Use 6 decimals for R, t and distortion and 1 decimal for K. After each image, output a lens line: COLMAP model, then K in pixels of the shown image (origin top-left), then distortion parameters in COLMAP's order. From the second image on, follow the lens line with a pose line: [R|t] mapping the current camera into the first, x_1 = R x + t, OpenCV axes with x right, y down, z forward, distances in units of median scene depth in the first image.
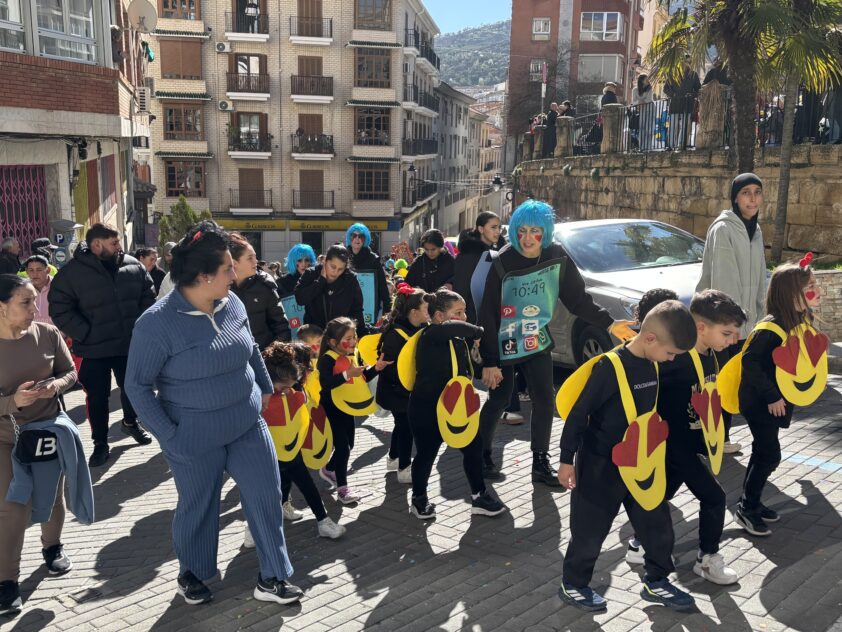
lens RADIAL K [[989.3, 0, 421.0], [0, 989.3, 316.0], [0, 0, 1]] dist [0.239445, -0.027066]
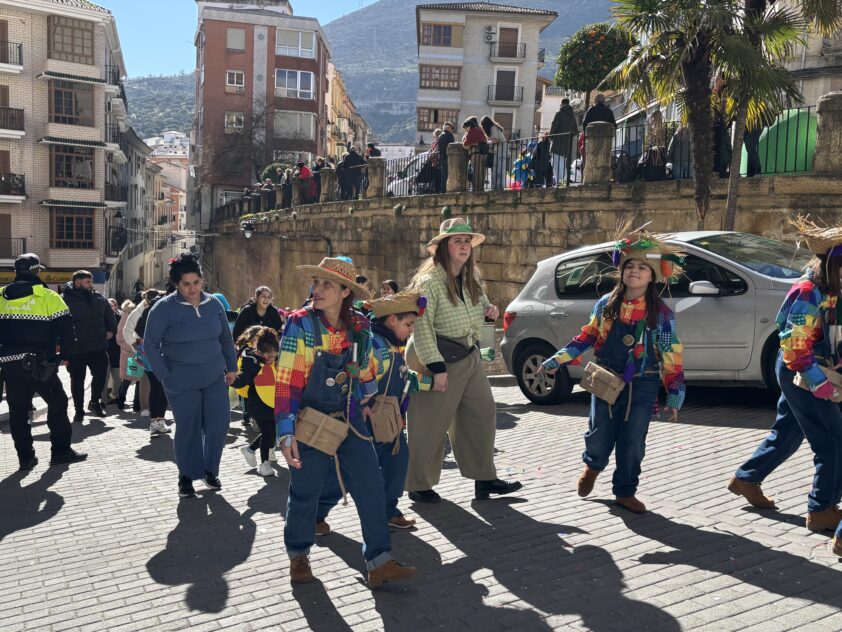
lens RADIAL K [[989.3, 0, 421.0], [0, 989.3, 316.0], [0, 0, 1]] dist [0.239445, -0.027066]
pose [[0.933240, -0.022054, 0.358577, -0.090928], [0.043886, 0.997637, -0.052859, 0.005190], [-0.356564, 0.065067, 0.932003, 0.045750]]
